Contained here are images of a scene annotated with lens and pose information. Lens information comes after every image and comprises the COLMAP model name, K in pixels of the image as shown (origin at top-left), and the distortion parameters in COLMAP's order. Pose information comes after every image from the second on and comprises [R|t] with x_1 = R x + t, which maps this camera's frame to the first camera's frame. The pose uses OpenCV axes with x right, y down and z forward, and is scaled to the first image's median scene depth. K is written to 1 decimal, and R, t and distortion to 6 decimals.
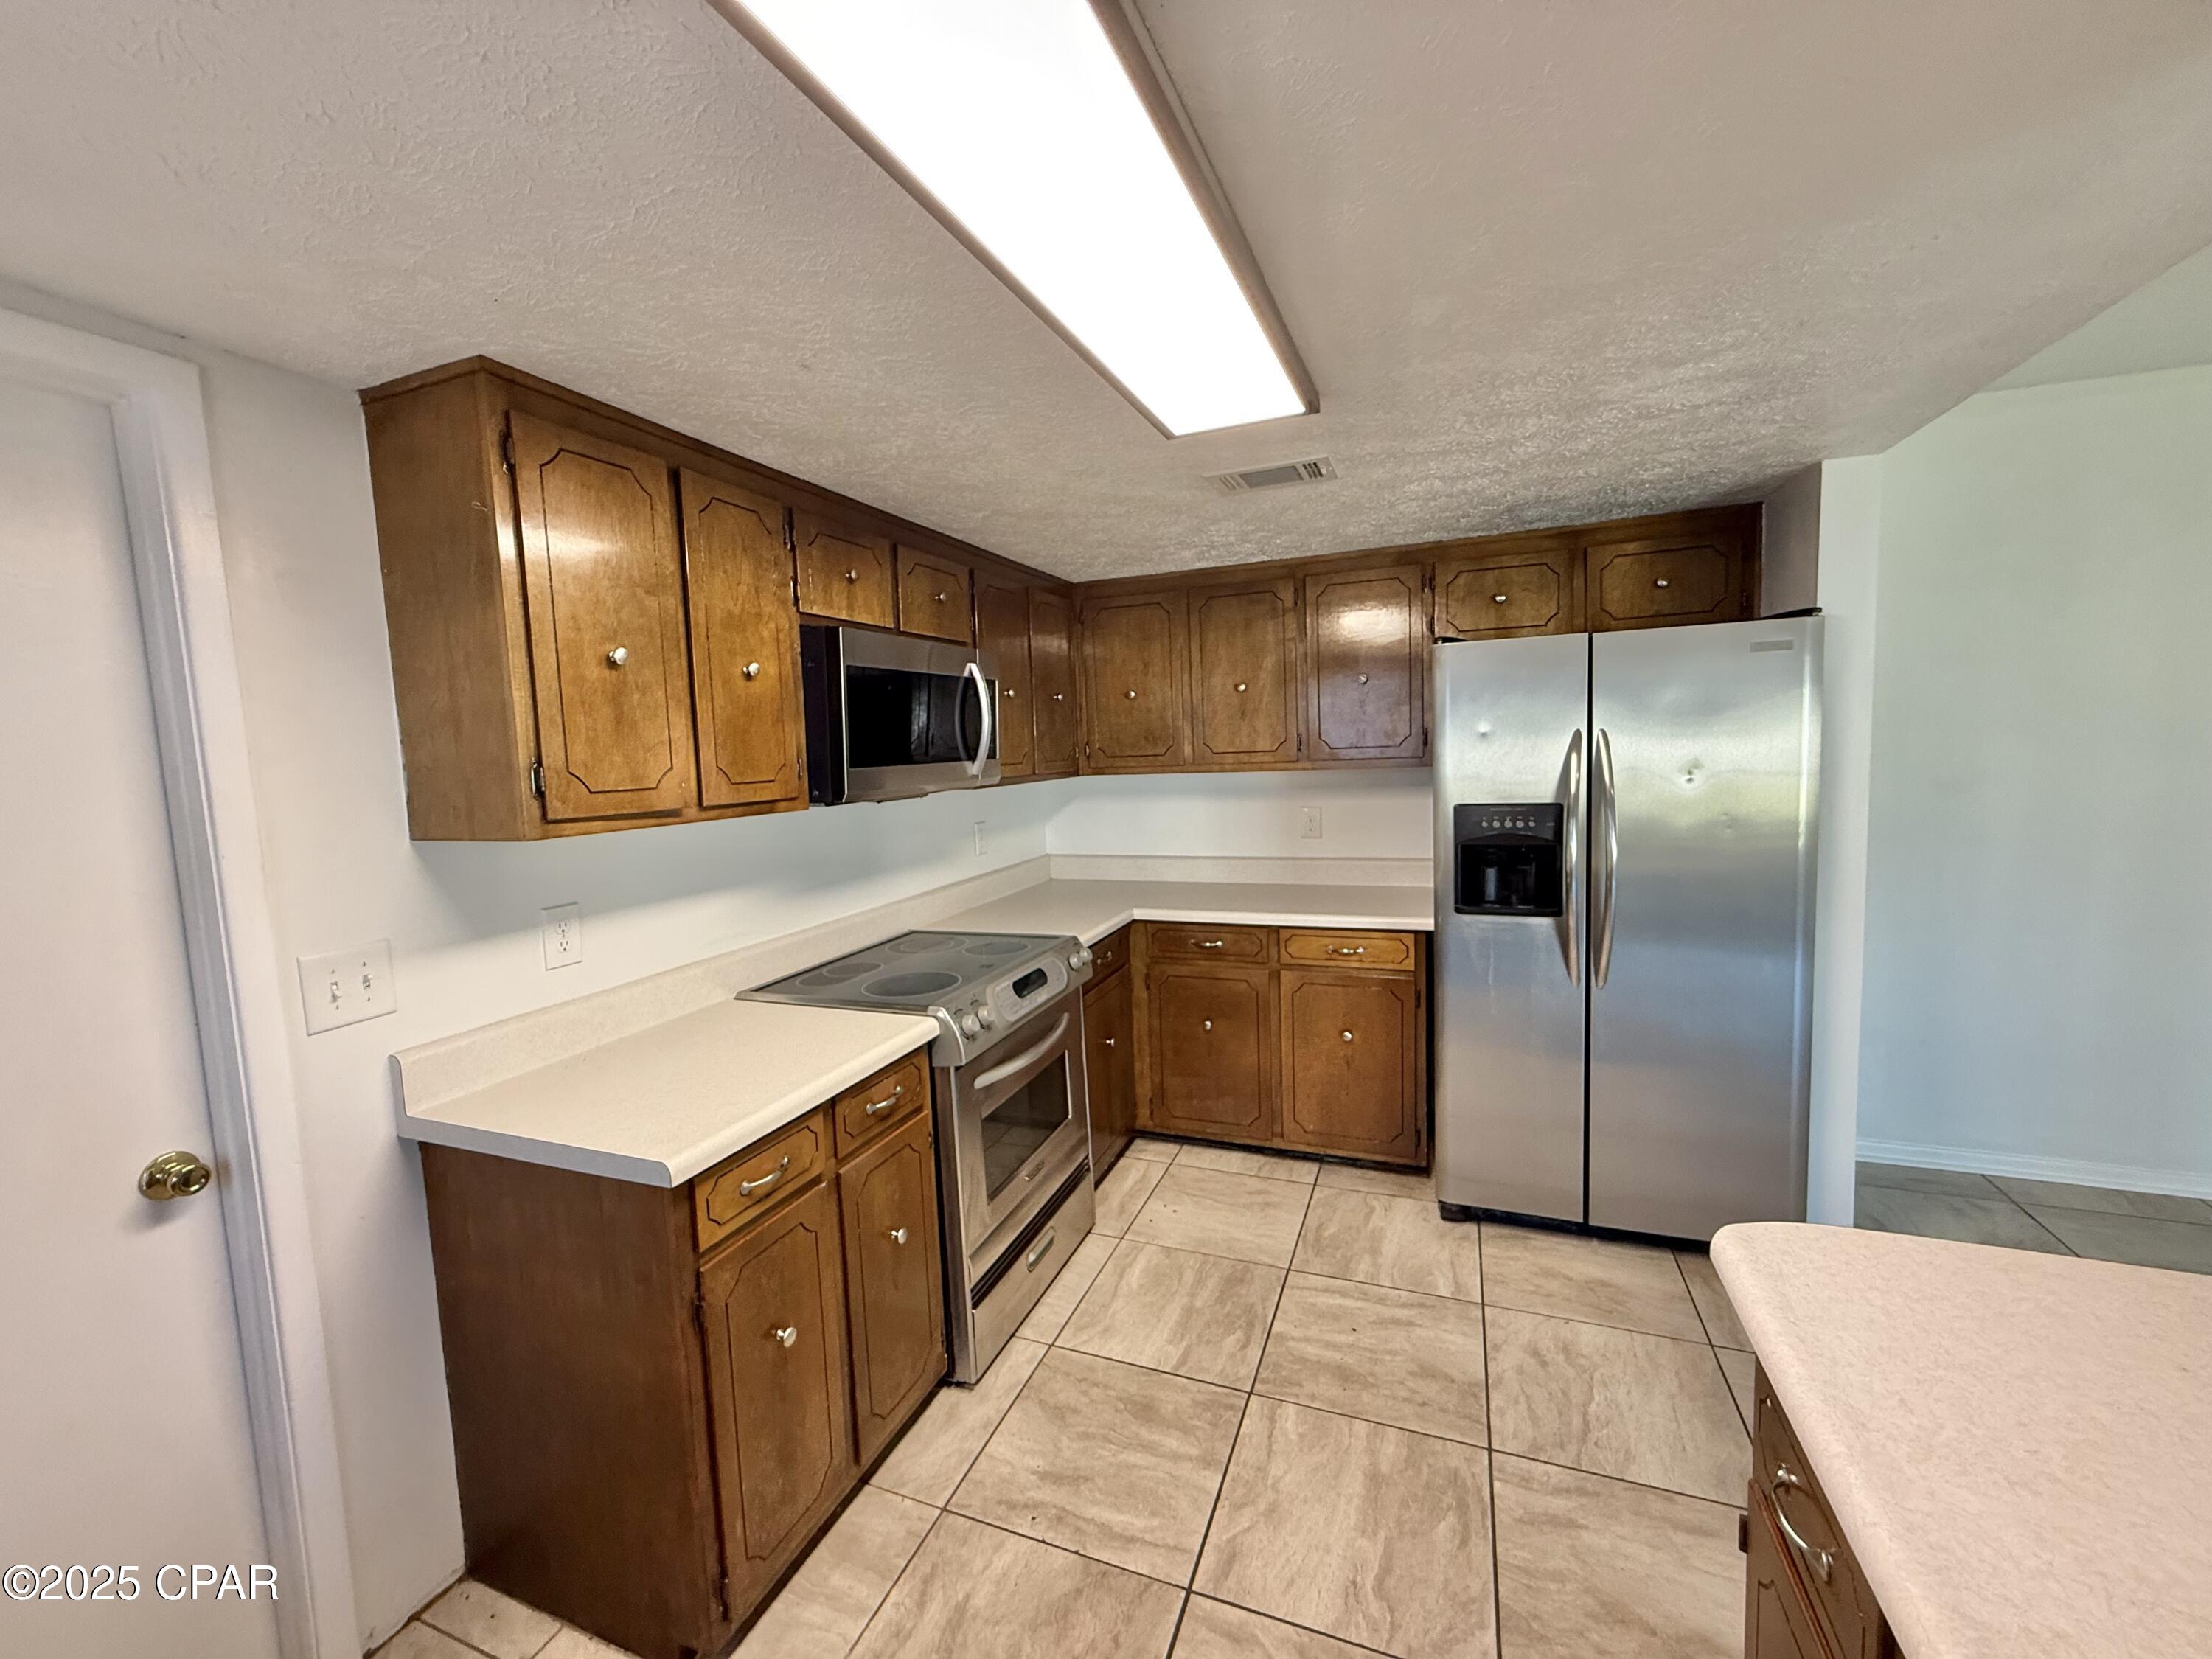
lens RADIAL K [[882.3, 0, 1103.6], [0, 882.3, 832.6], [0, 0, 1]] dist [0.003619, -0.000195]
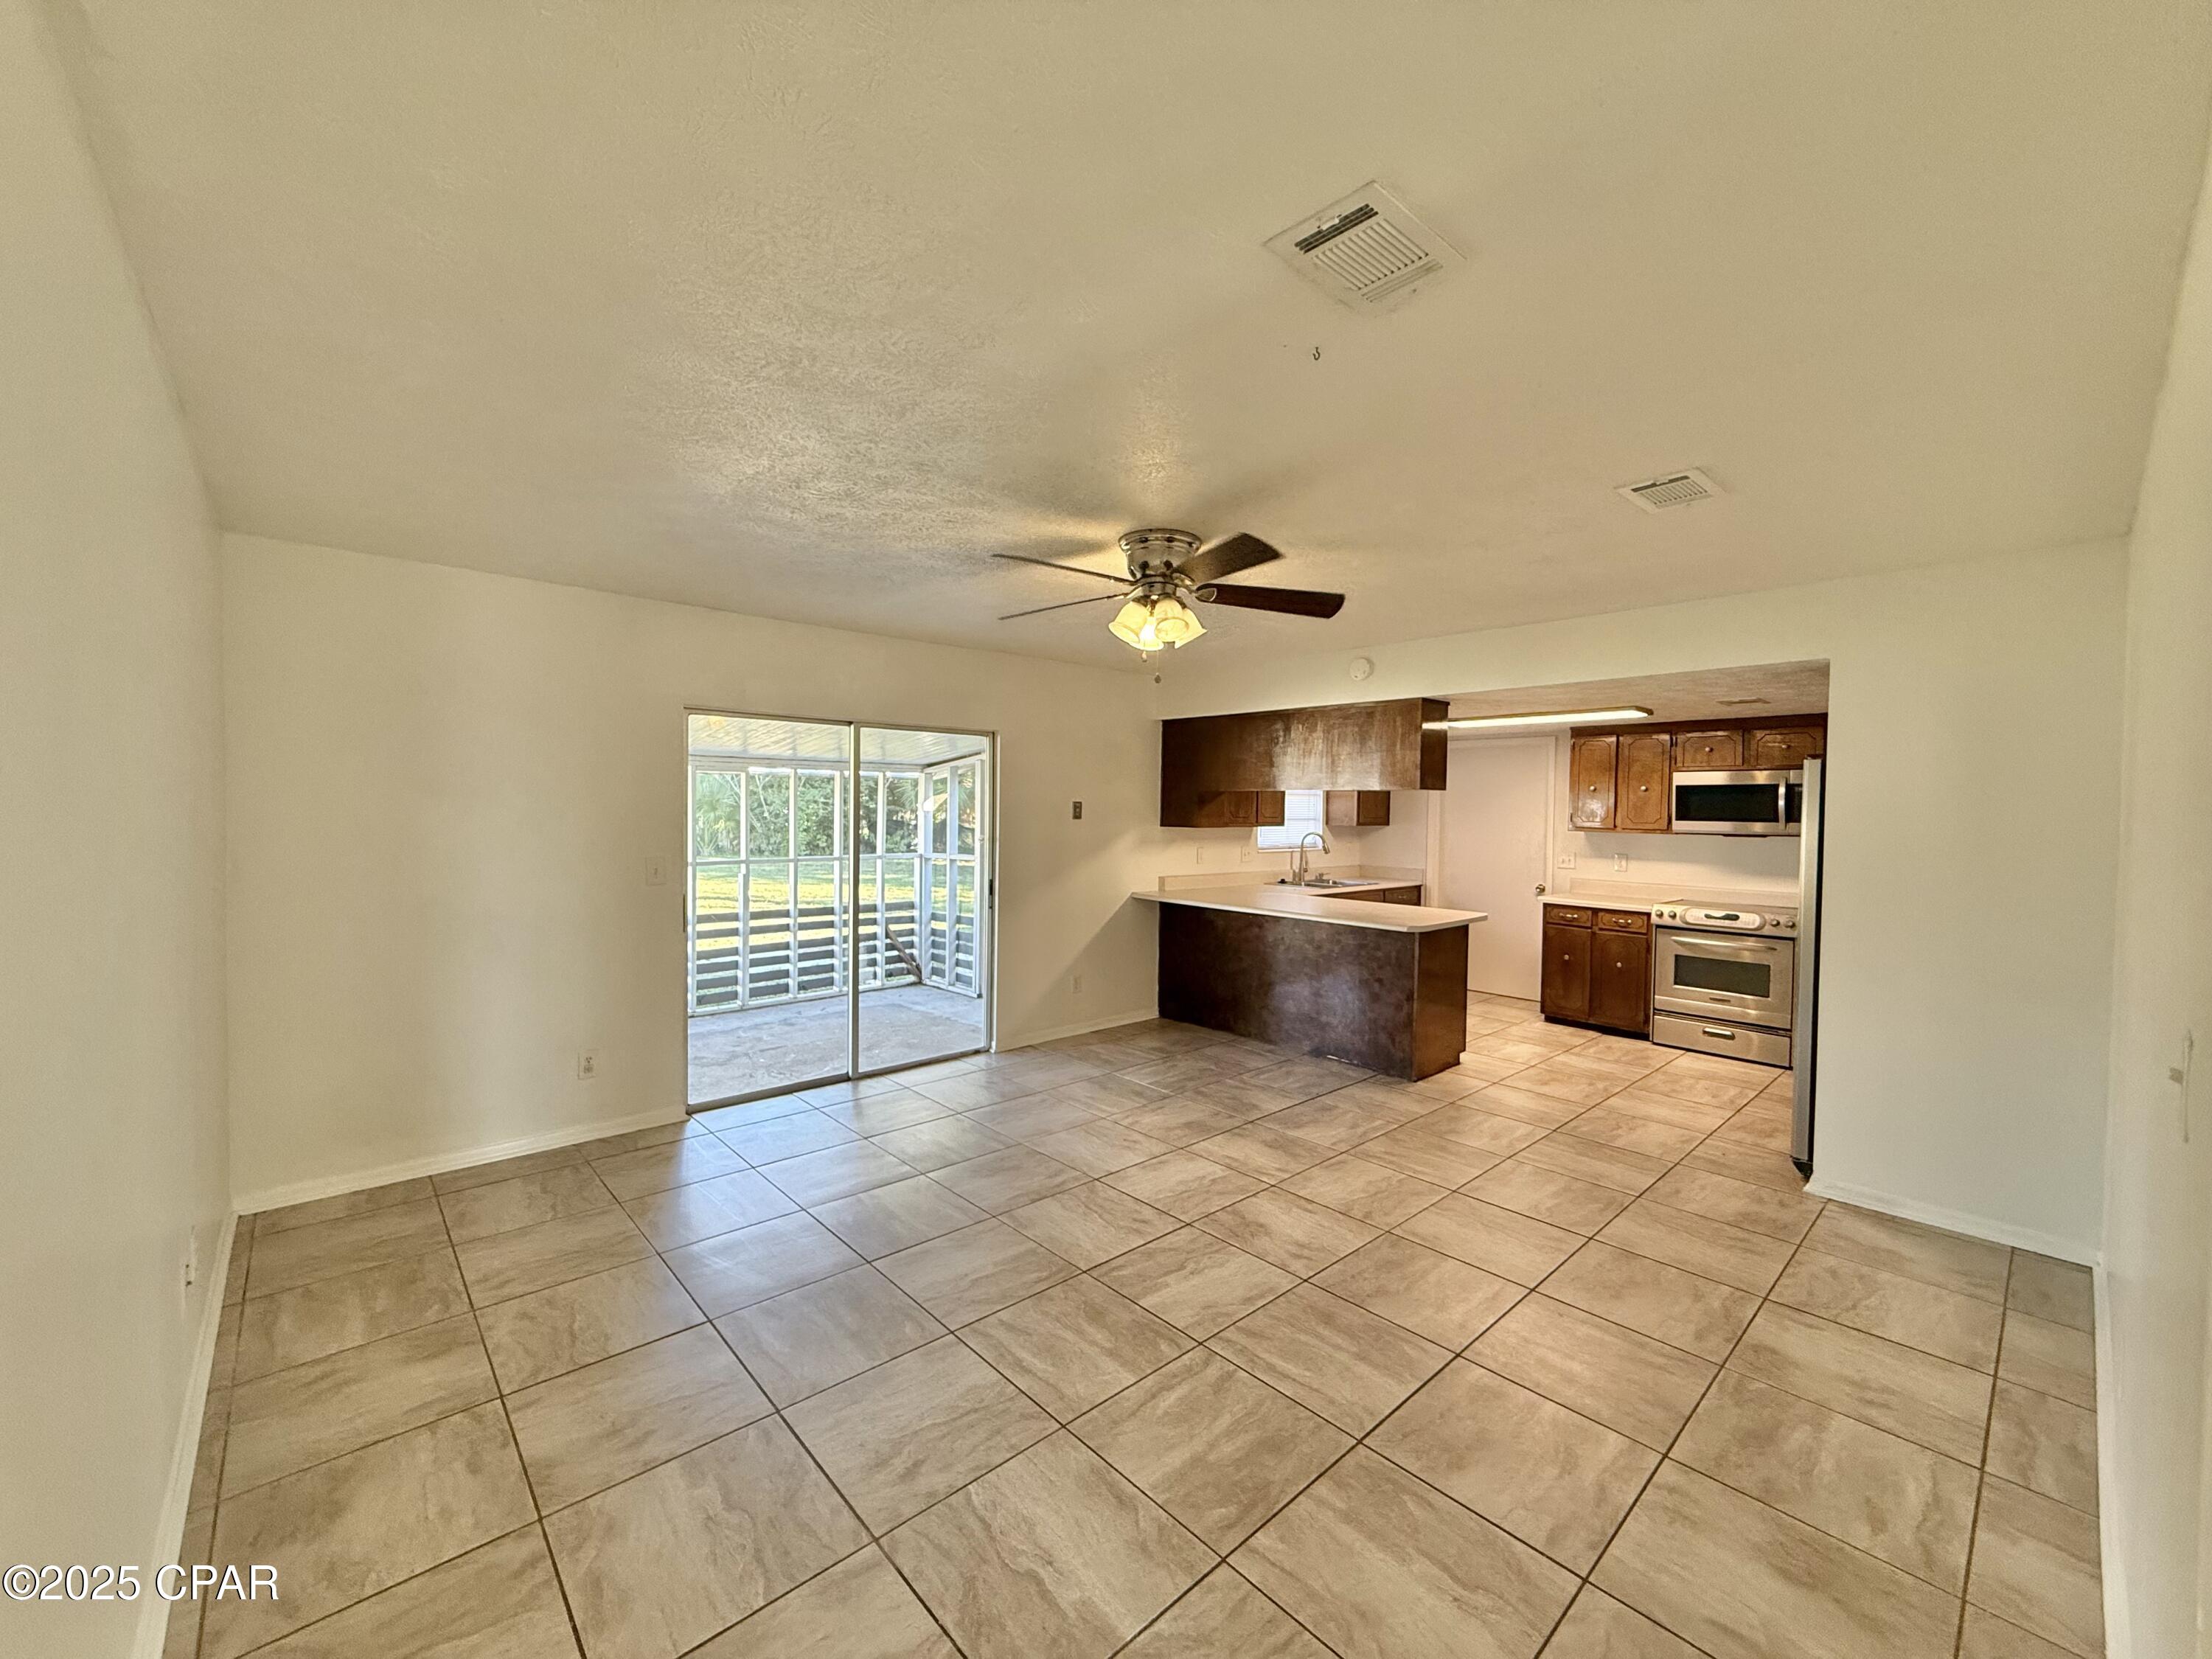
lens RADIAL K [[882.3, 0, 1094.0], [0, 882.3, 826.5], [0, 0, 1]] dist [0.003619, -0.000195]
pose [[-0.444094, 0.058510, -0.894068, 3.372380], [-0.078862, 0.991440, 0.104054, -0.222661], [0.892503, 0.116718, -0.435679, 0.609648]]
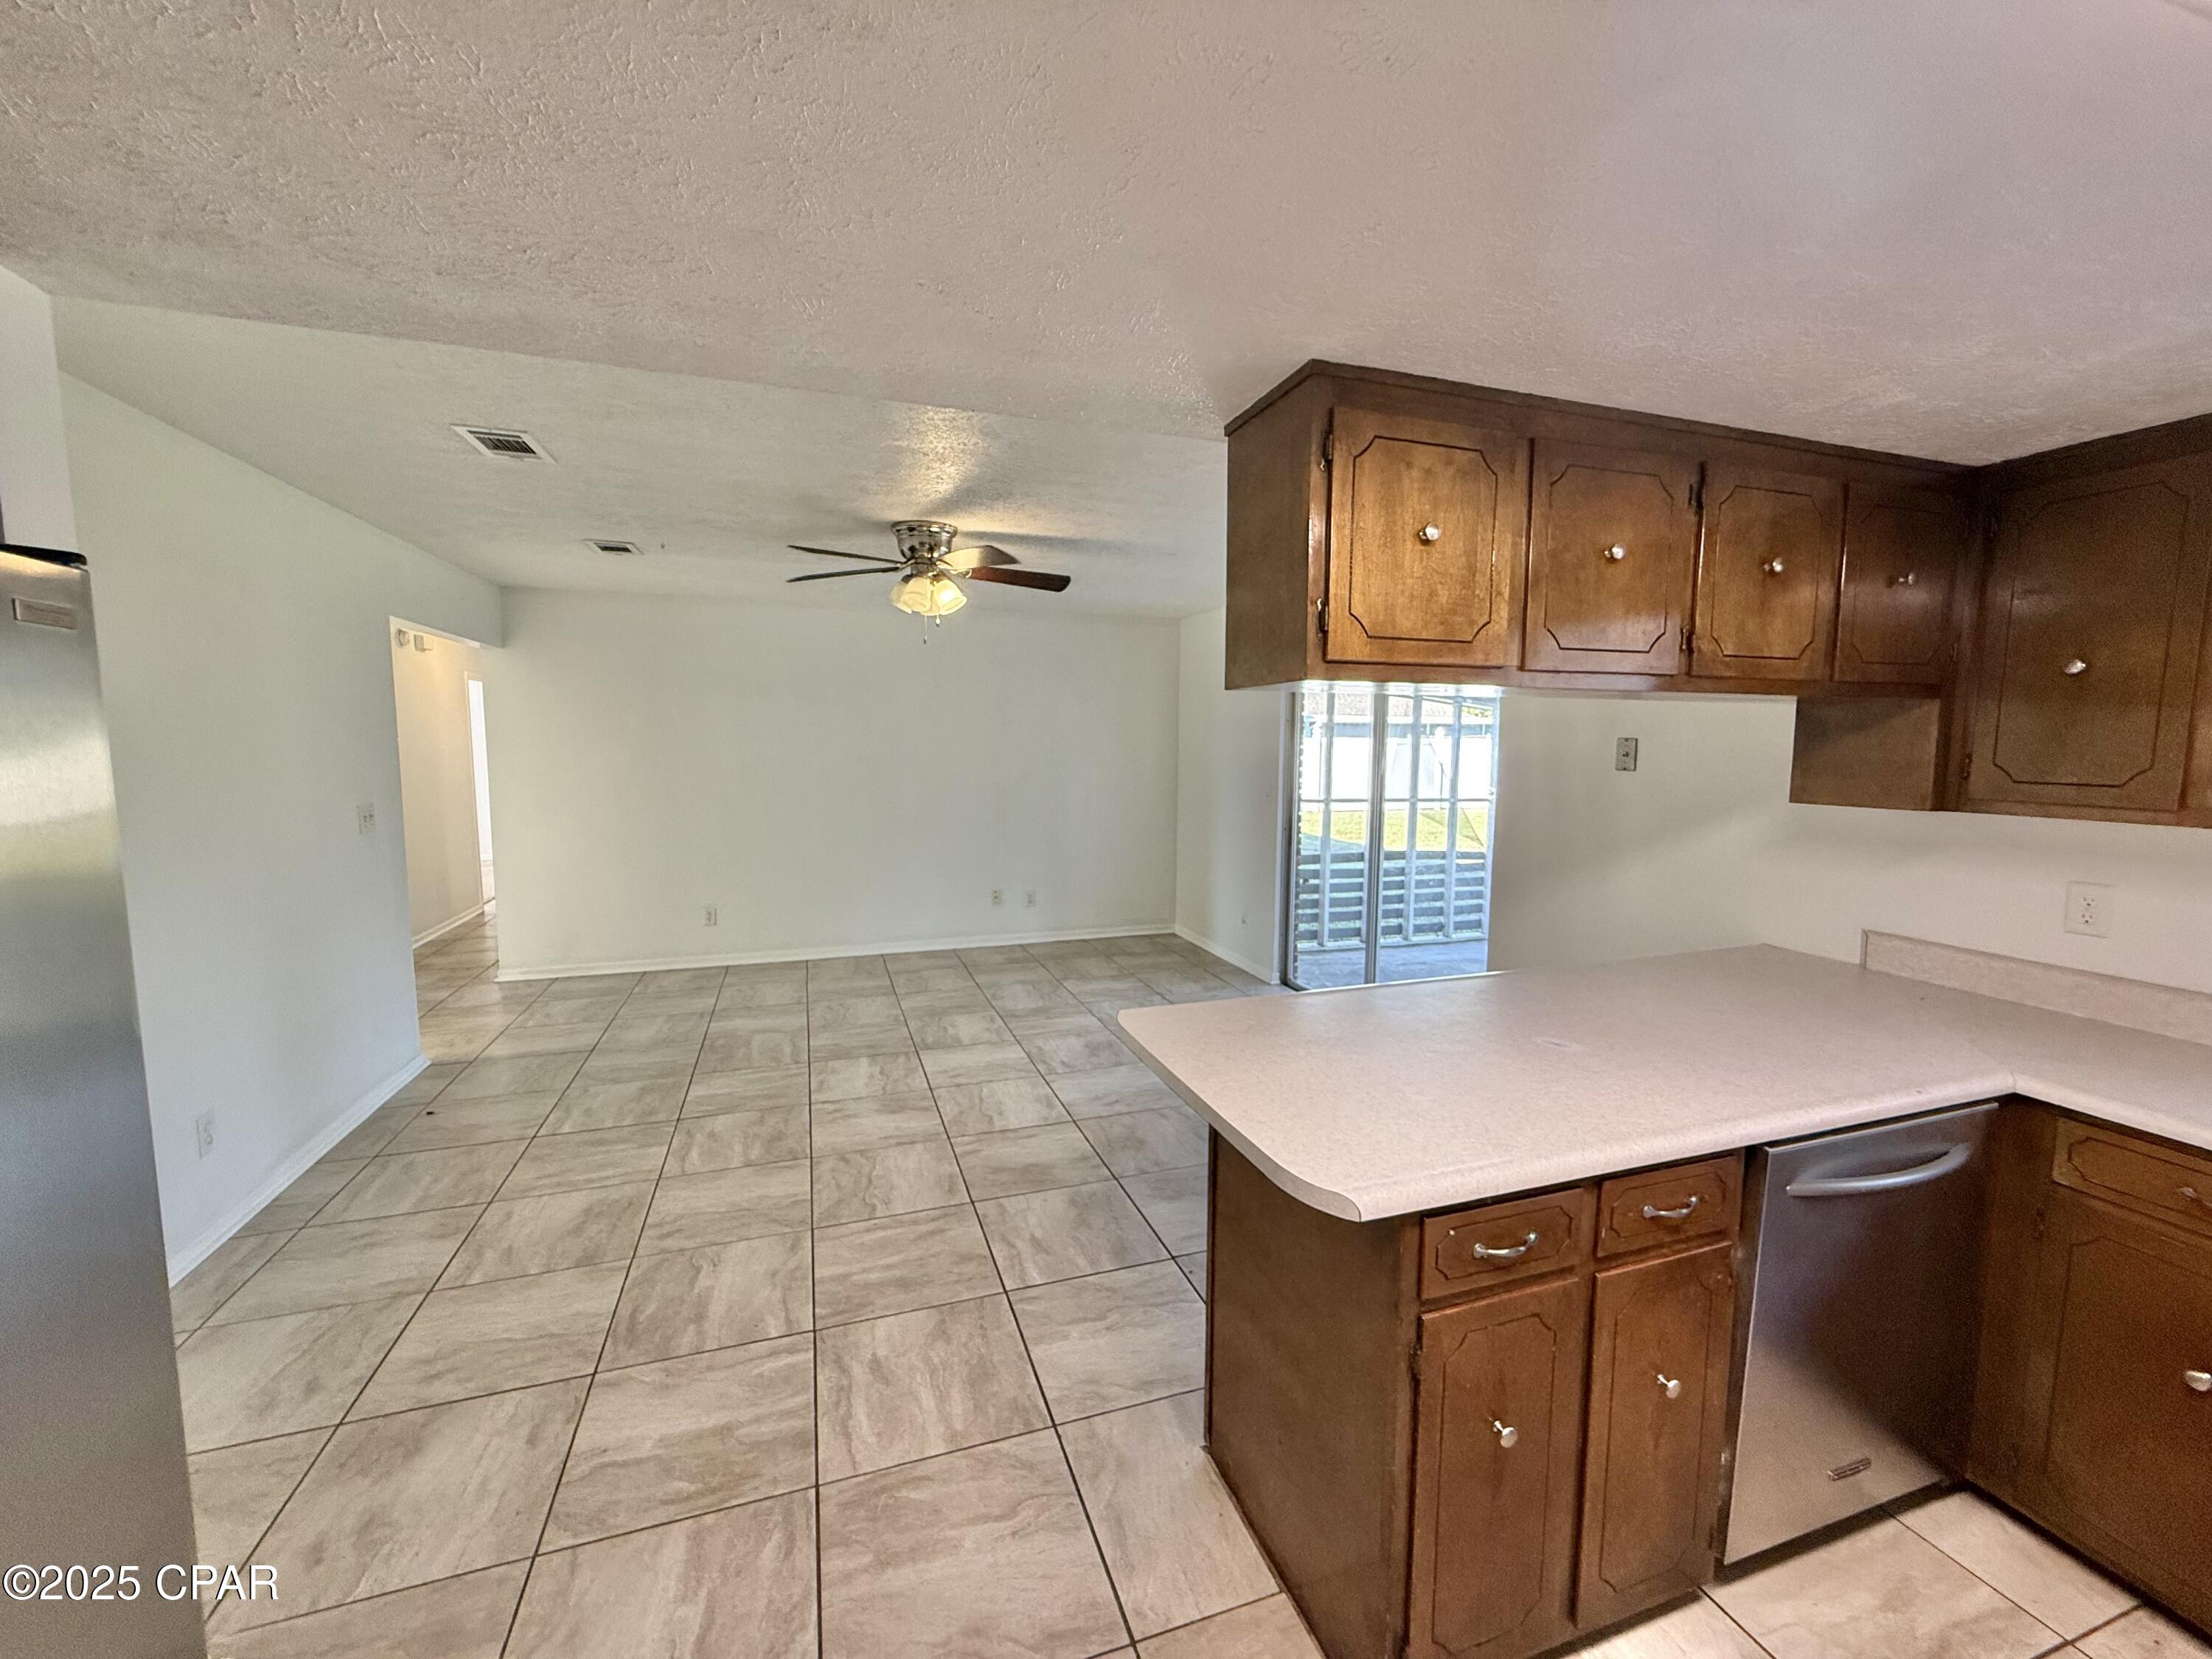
lens RADIAL K [[882.3, 0, 1114.8], [0, 882.3, 825.8], [0, 0, 1]] dist [0.003619, -0.000195]
pose [[-0.655182, -0.032205, 0.754785, 0.018079], [0.096208, 0.987400, 0.125642, -0.124620], [-0.749320, 0.154935, -0.643828, 1.027811]]
